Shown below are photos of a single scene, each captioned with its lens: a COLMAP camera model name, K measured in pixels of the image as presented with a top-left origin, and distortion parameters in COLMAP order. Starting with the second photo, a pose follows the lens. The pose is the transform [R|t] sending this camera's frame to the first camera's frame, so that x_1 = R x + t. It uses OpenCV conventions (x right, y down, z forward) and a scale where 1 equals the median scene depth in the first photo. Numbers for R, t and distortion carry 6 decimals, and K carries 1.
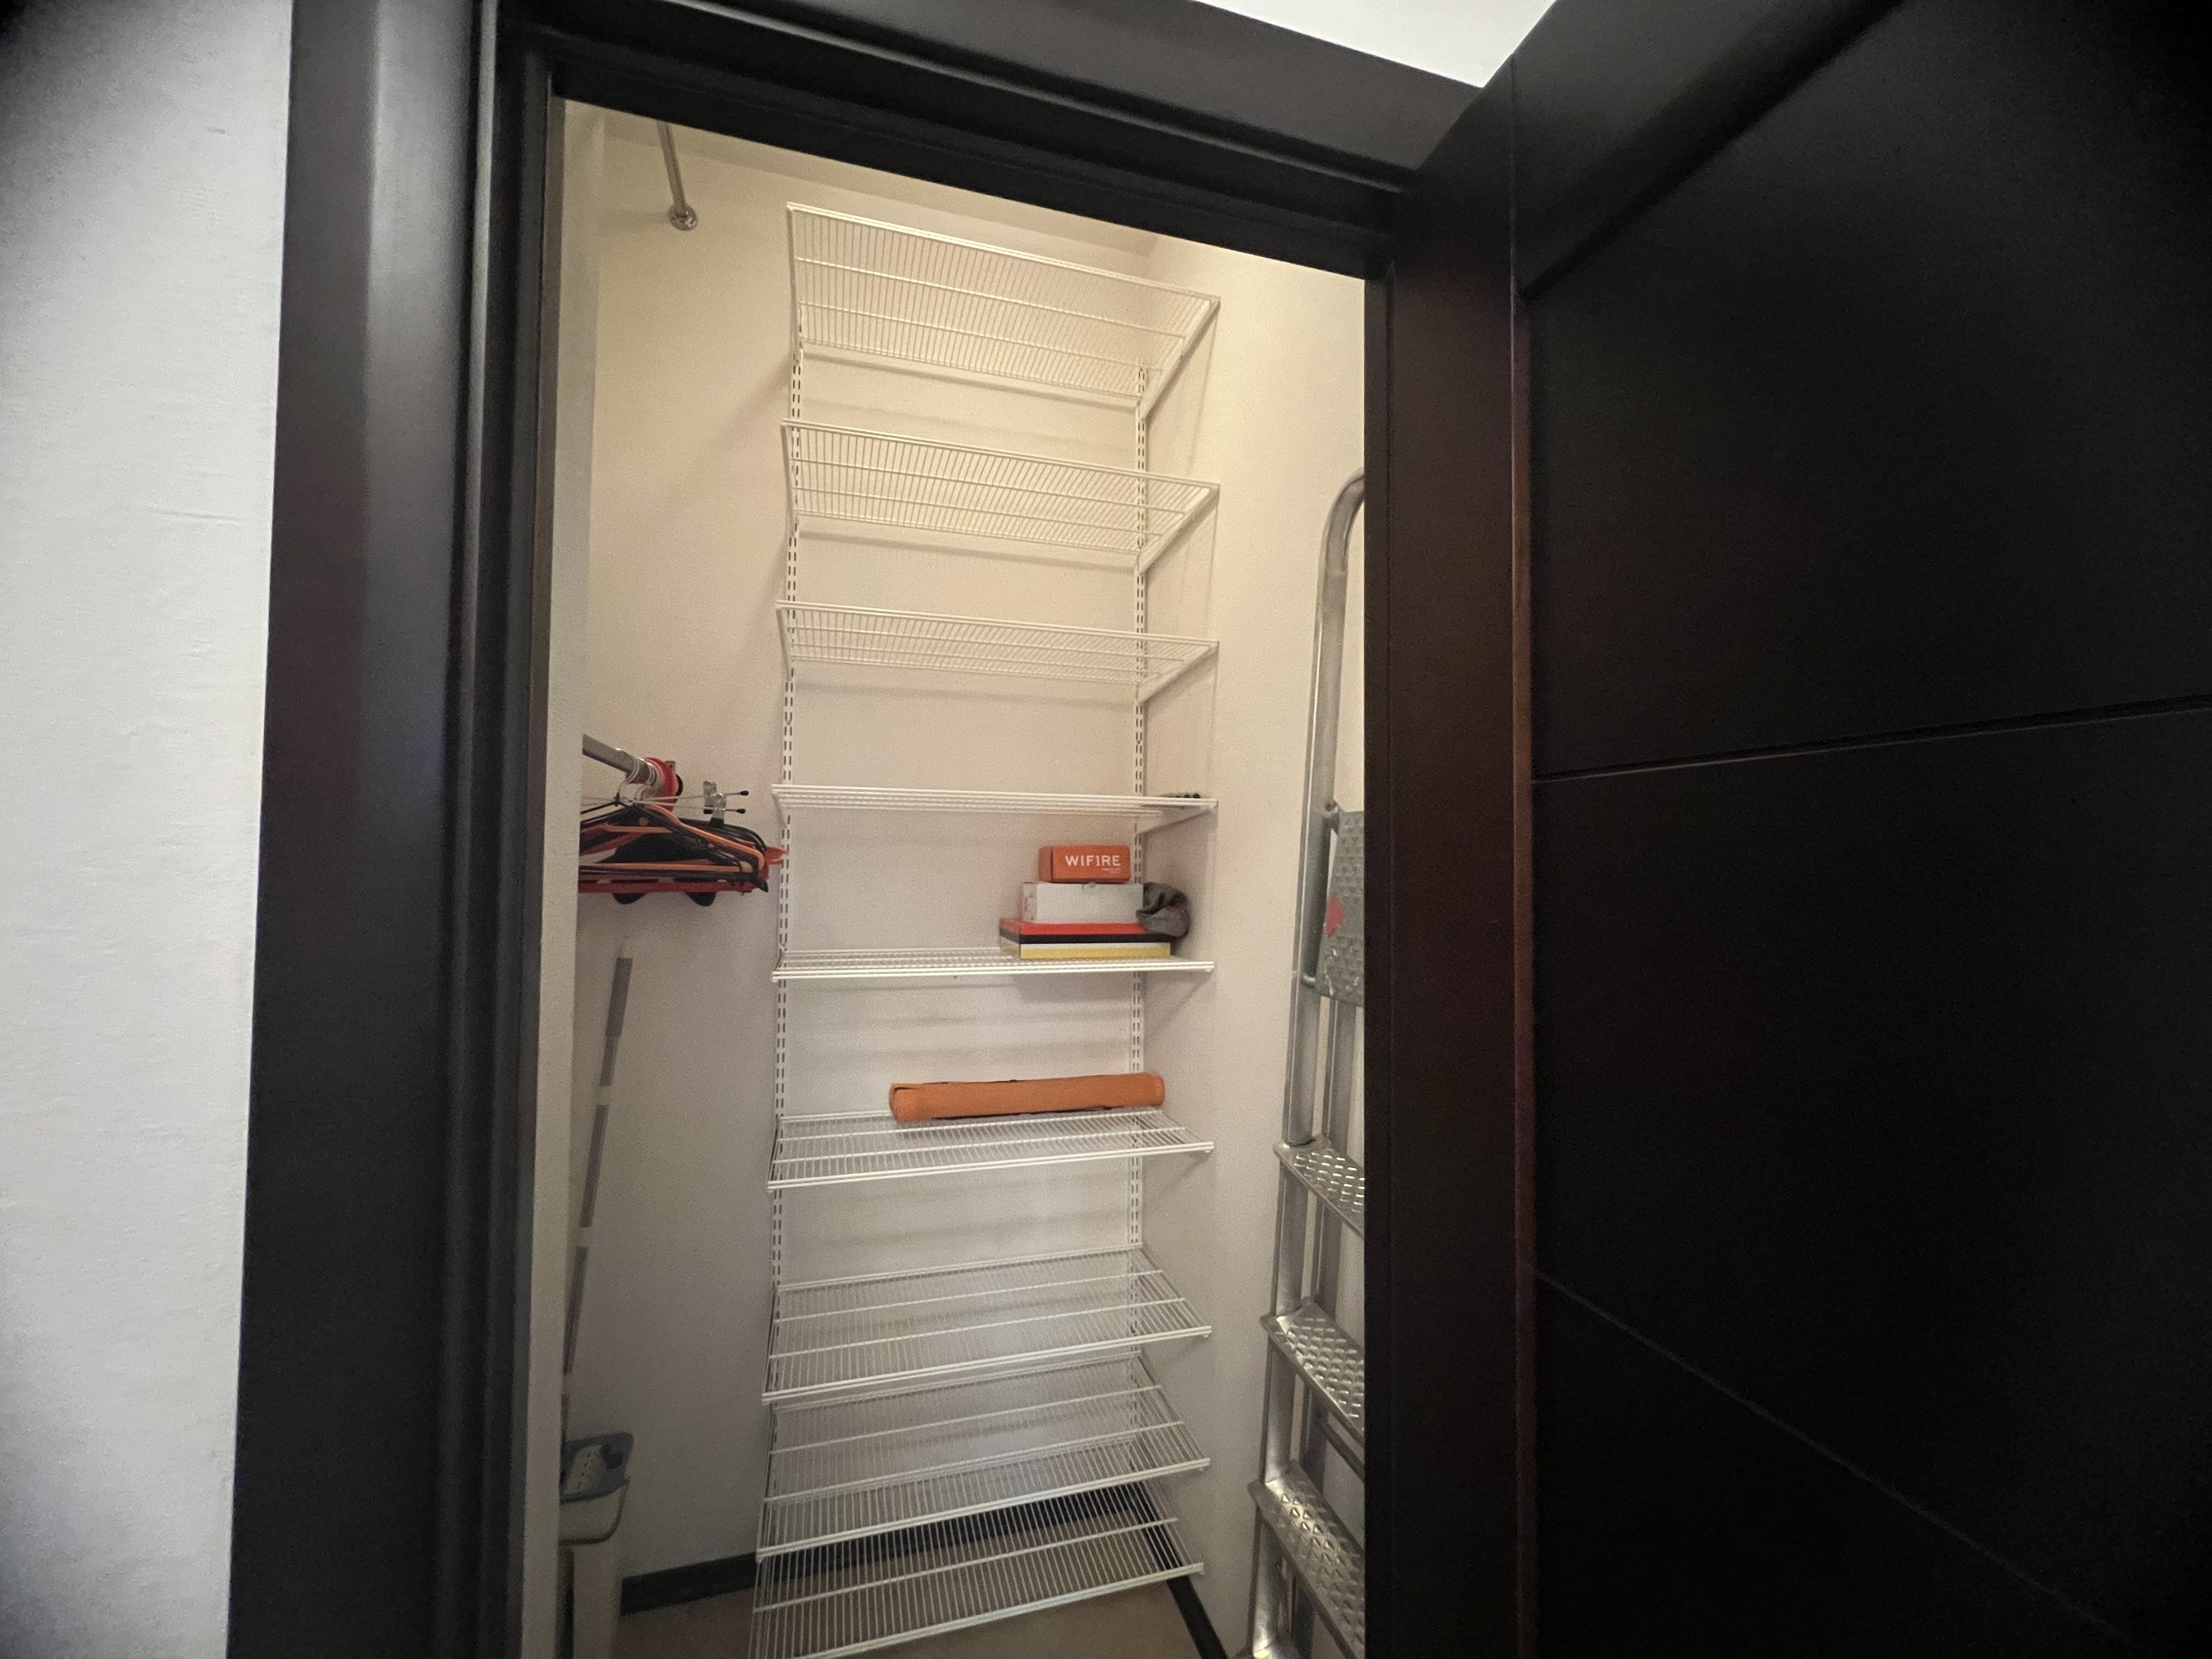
lens RADIAL K [[887.4, 0, 1104.5], [0, 887.4, 835.1], [0, 0, 1]] dist [0.001351, 0.000311]
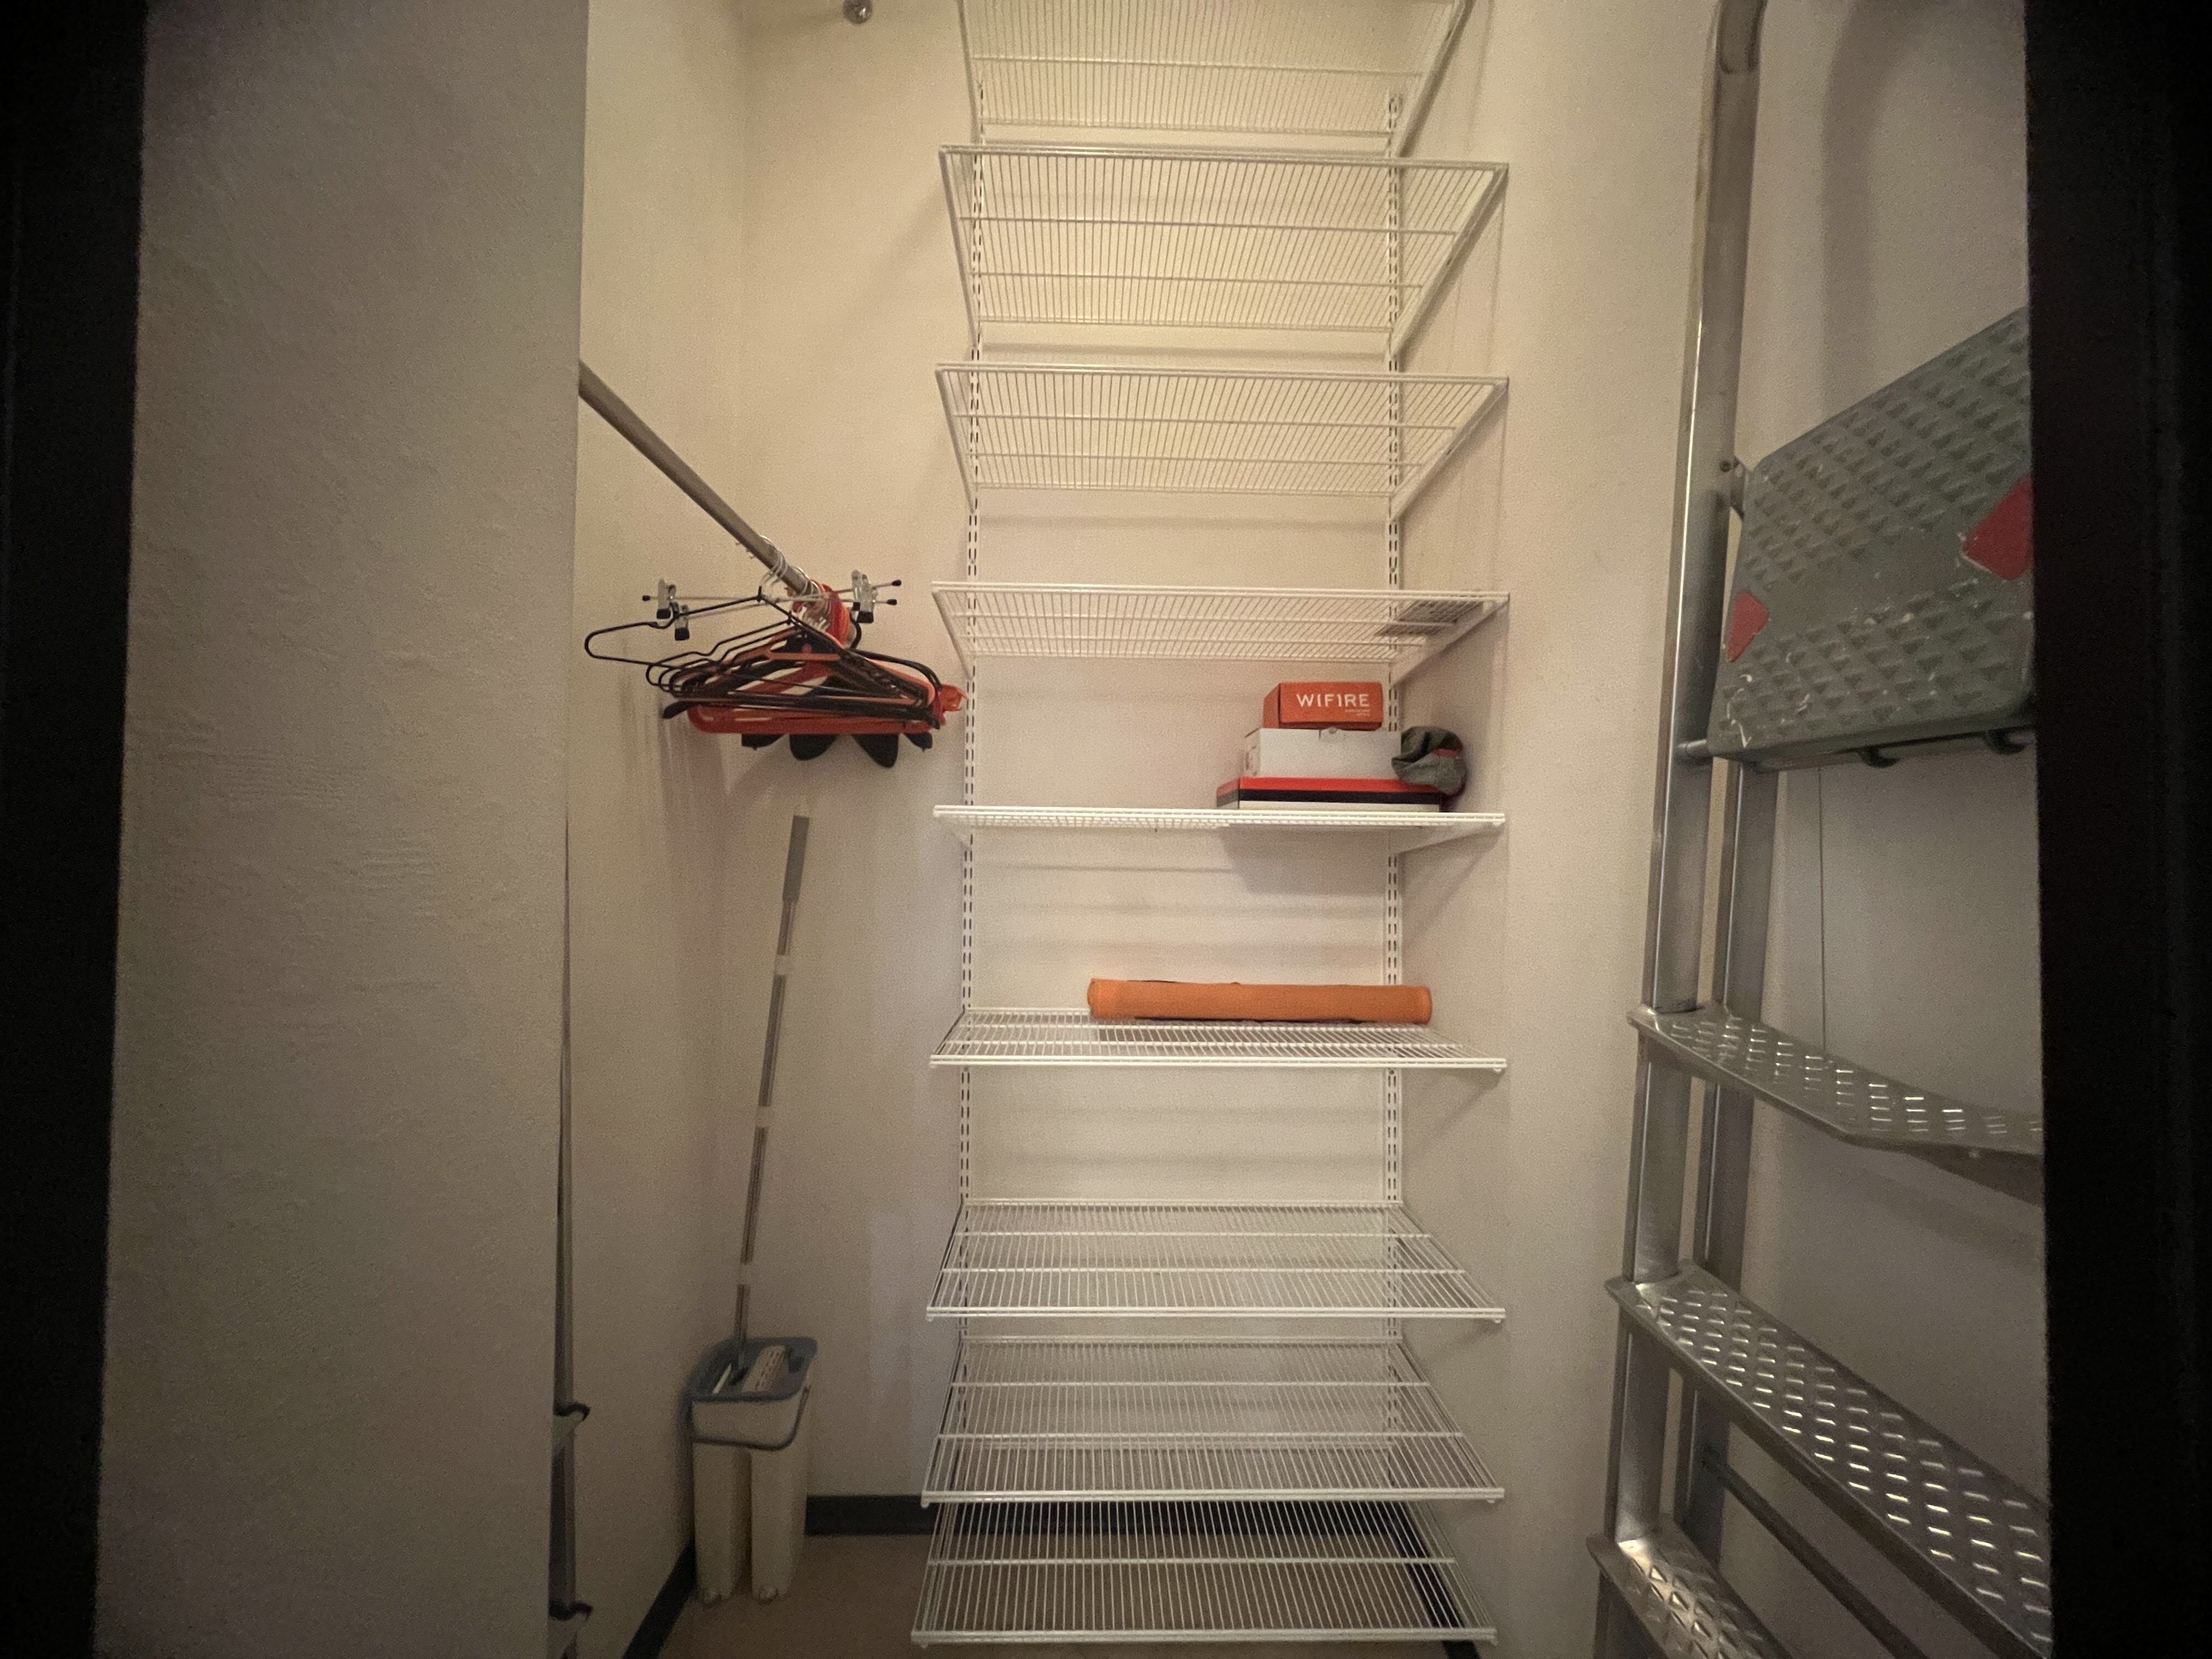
lens RADIAL K [[887.4, 0, 1100.2], [0, 887.4, 837.6], [0, 0, 1]] dist [0.001351, 0.000311]
pose [[0.961906, -0.006874, -0.273294, 0.002300], [0.009224, 0.999931, 0.007316, 0.149554], [0.273225, -0.009558, 0.961903, 0.200719]]
